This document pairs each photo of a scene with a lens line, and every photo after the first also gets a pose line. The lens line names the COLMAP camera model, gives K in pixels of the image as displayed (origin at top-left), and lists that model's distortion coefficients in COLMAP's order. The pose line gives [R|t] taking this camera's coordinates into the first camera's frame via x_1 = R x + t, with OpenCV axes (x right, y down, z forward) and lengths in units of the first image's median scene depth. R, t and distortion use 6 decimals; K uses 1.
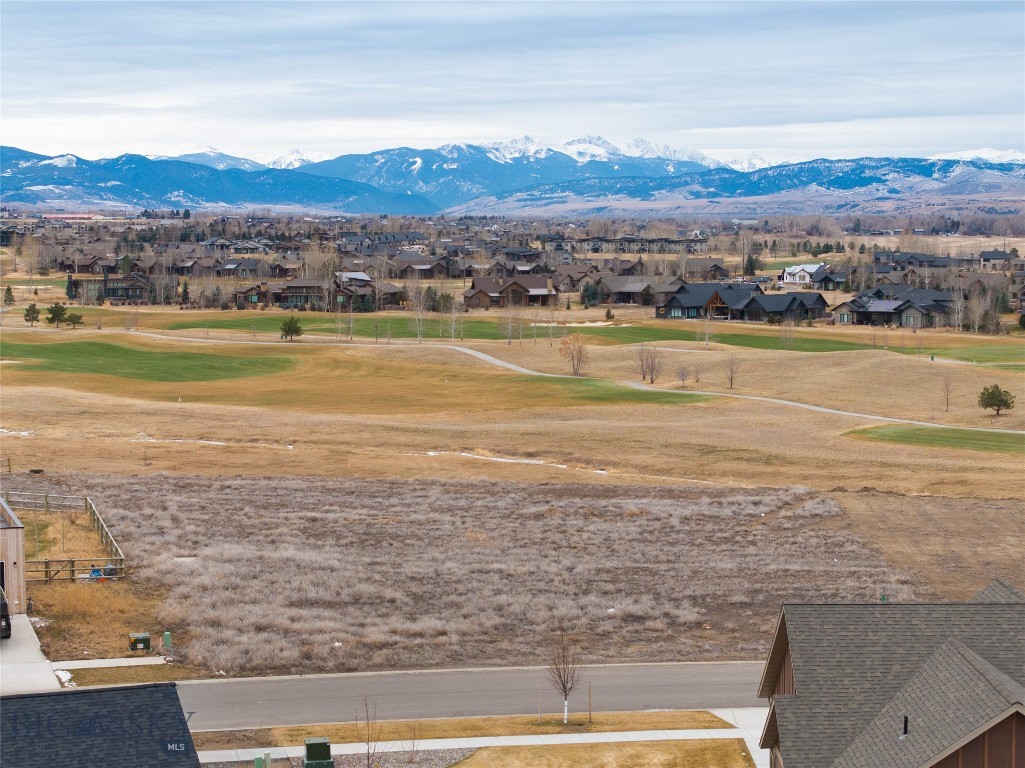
lens RADIAL K [[2057.6, 0, 515.1], [0, 2057.6, 377.7], [0, 0, 1]] dist [-0.091172, 0.000000]
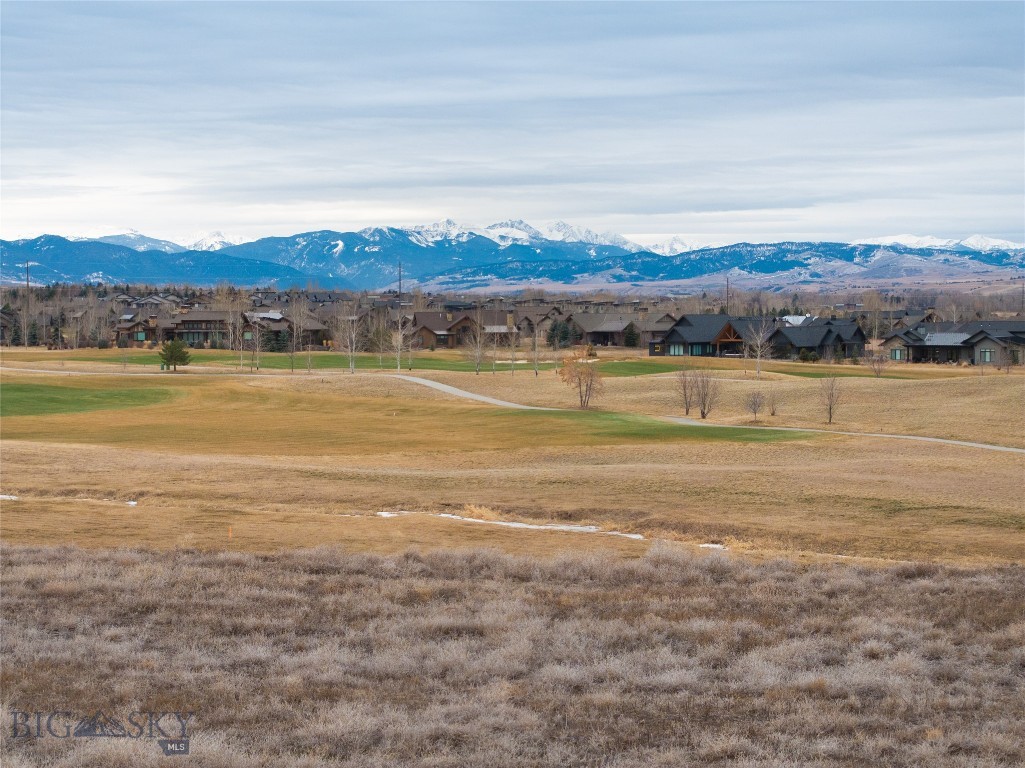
lens RADIAL K [[2057.6, 0, 503.9], [0, 2057.6, 394.7], [0, 0, 1]] dist [-0.091172, 0.000000]
pose [[0.999459, 0.002058, 0.032832, -0.013464], [-0.000983, 0.999464, -0.032722, 0.011304], [-0.032882, 0.032672, 0.998925, 0.222182]]
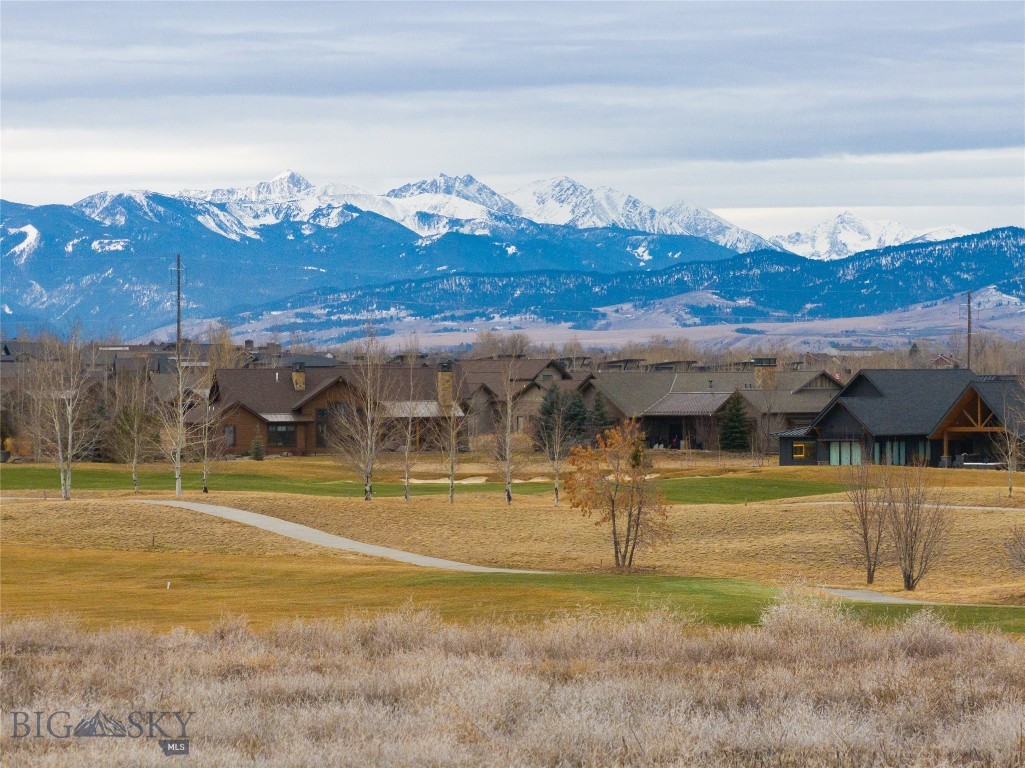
lens RADIAL K [[4984.8, 0, 507.1], [0, 4984.8, 383.2], [0, 0, 1]] dist [0.216806, 0.000000]
pose [[0.998826, 0.000338, 0.048442, -0.013848], [0.003334, 0.997125, -0.075703, 0.017204], [-0.048328, 0.075776, 0.995953, 0.216272]]
